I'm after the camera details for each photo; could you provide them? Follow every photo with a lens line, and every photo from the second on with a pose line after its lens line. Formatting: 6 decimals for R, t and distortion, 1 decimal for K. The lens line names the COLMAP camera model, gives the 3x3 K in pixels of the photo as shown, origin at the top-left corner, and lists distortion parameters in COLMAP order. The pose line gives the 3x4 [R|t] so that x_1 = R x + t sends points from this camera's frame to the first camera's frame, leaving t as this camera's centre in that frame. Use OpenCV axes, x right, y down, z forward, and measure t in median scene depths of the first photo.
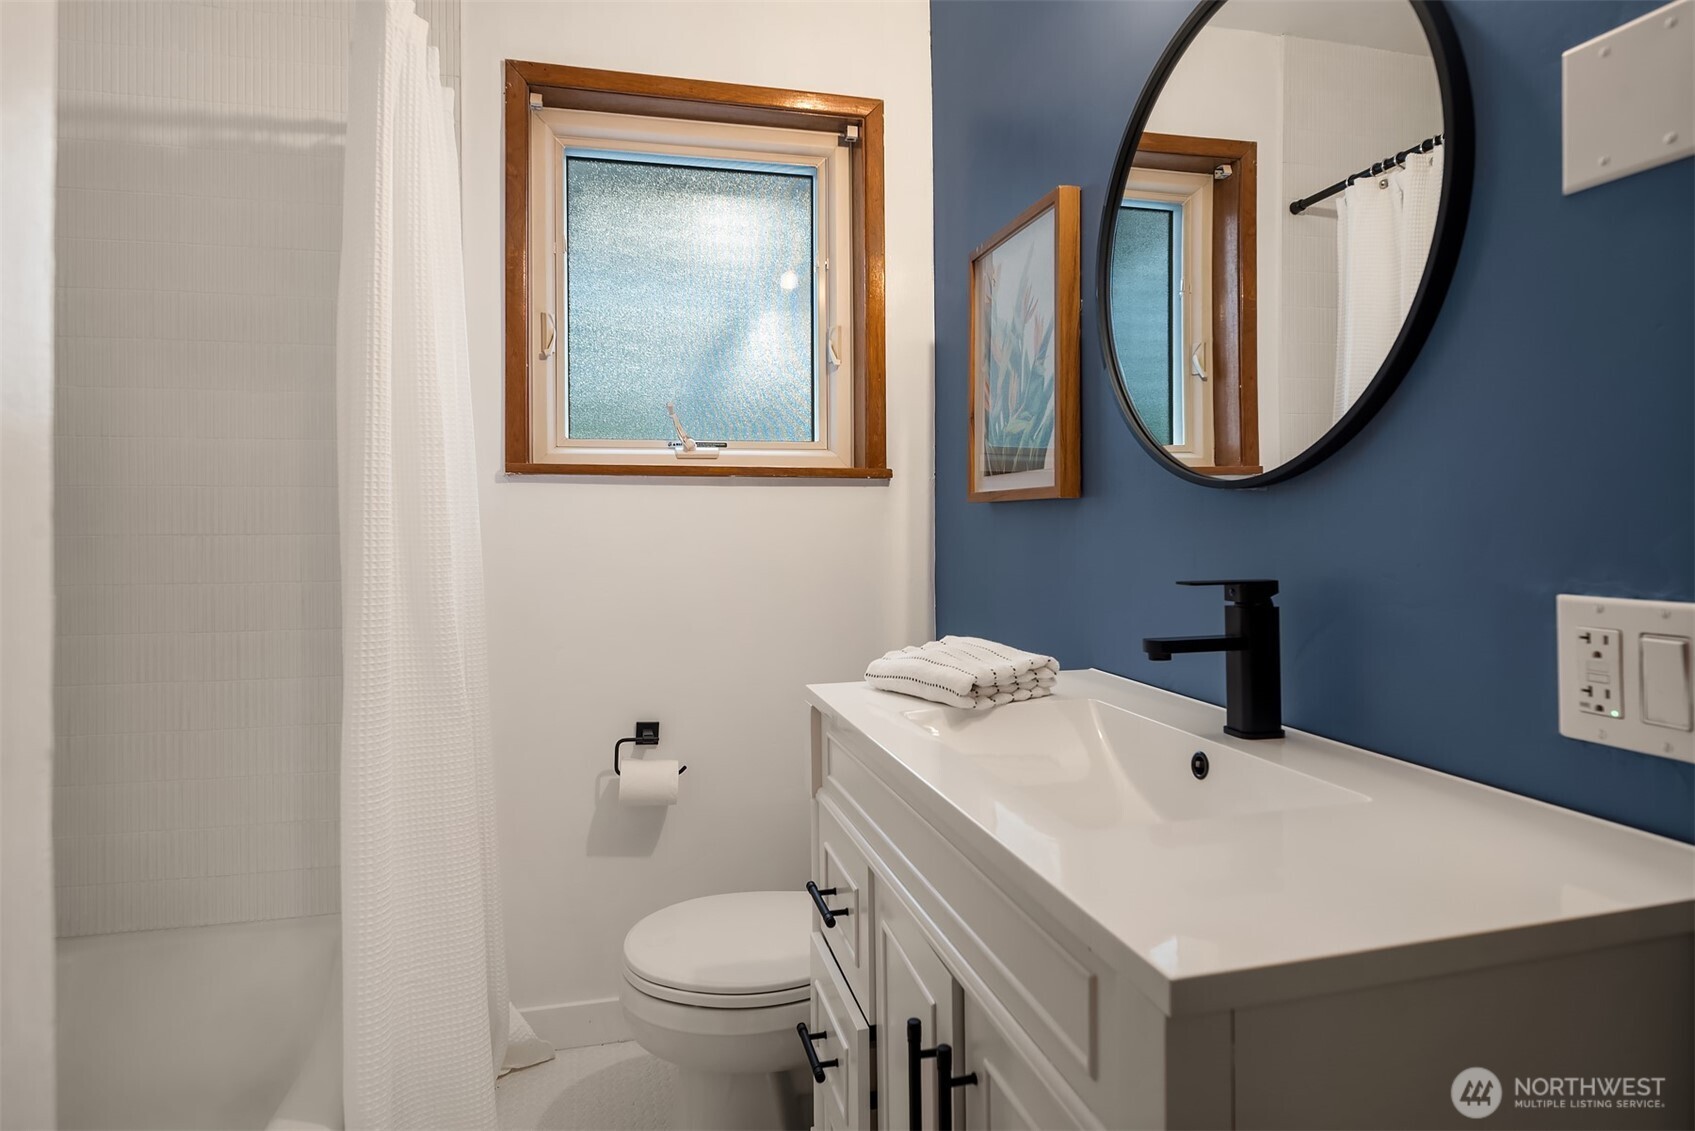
lens RADIAL K [[930.0, 0, 860.7], [0, 930.0, 549.1], [0, 0, 1]] dist [-0.000946, -0.007377]
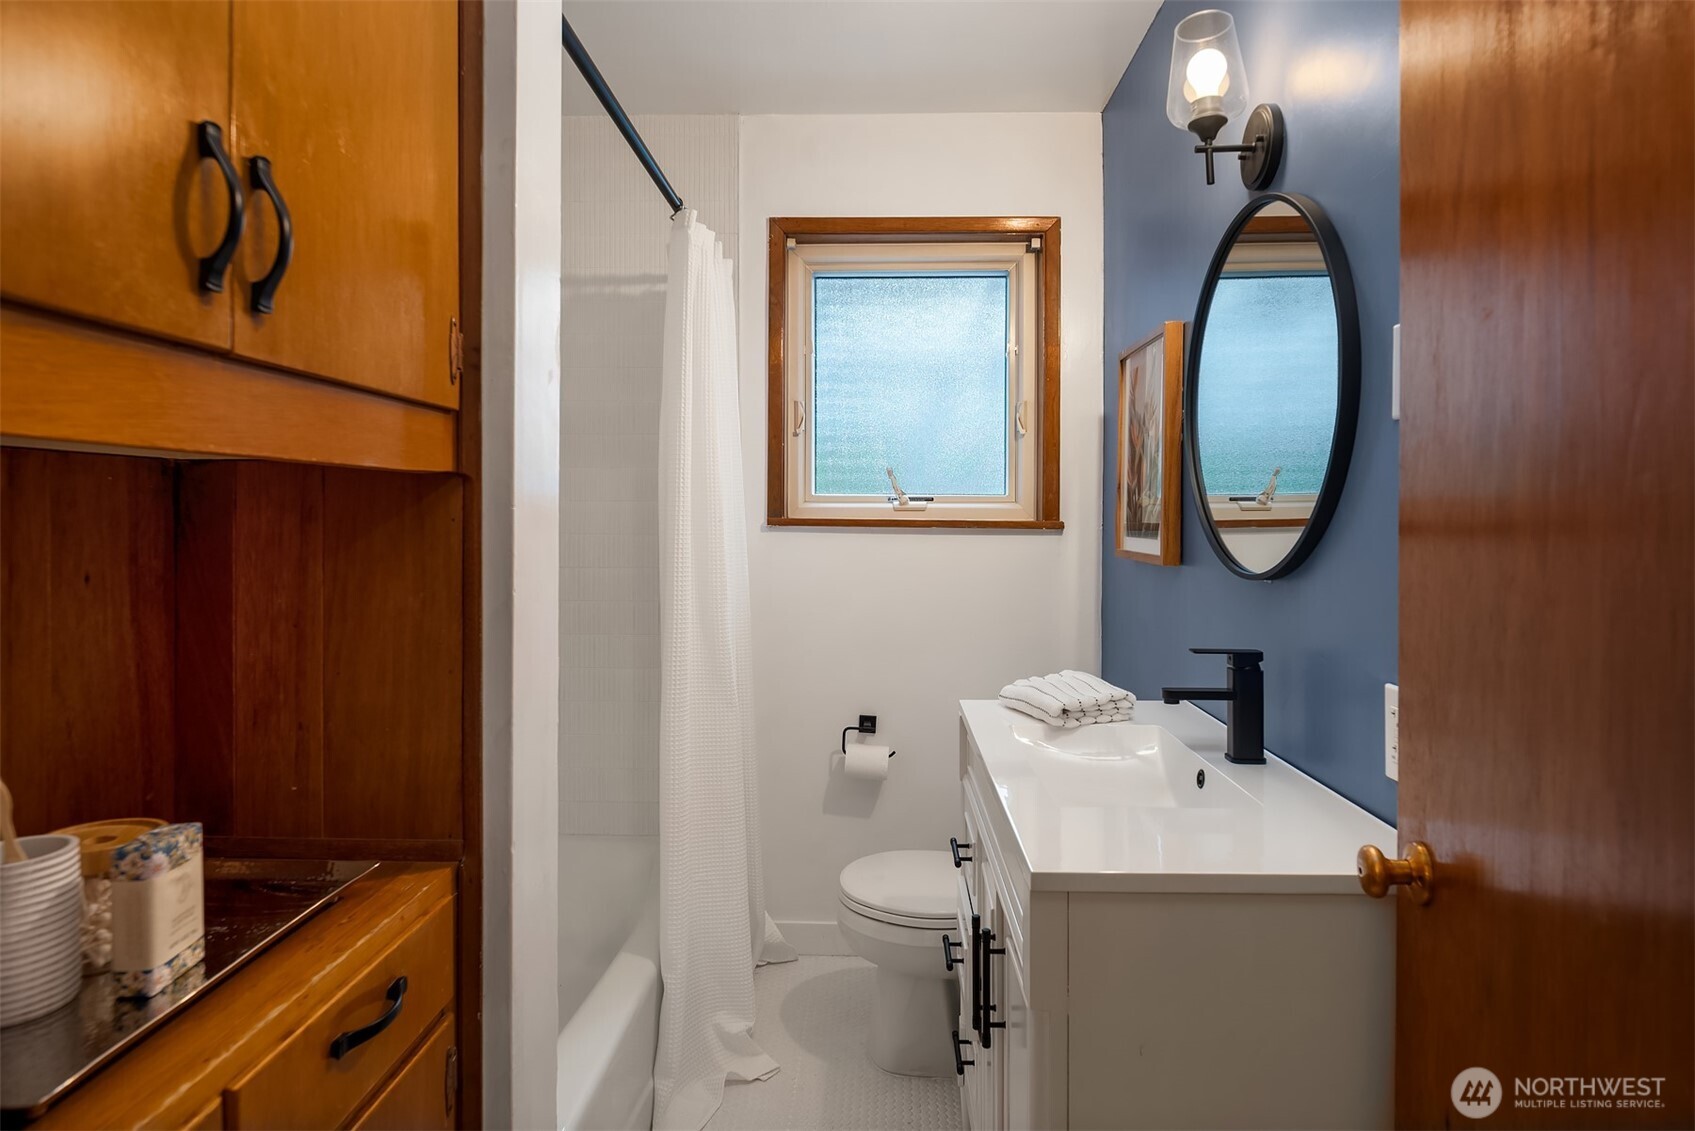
lens RADIAL K [[930.0, 0, 836.5], [0, 930.0, 562.8], [0, 0, 1]] dist [-0.000946, -0.007377]
pose [[0.951185, 0.018086, -0.308090, 0.130187], [-0.010470, 0.999598, 0.026356, -0.063470], [0.308442, -0.021844, 0.950992, -0.254695]]
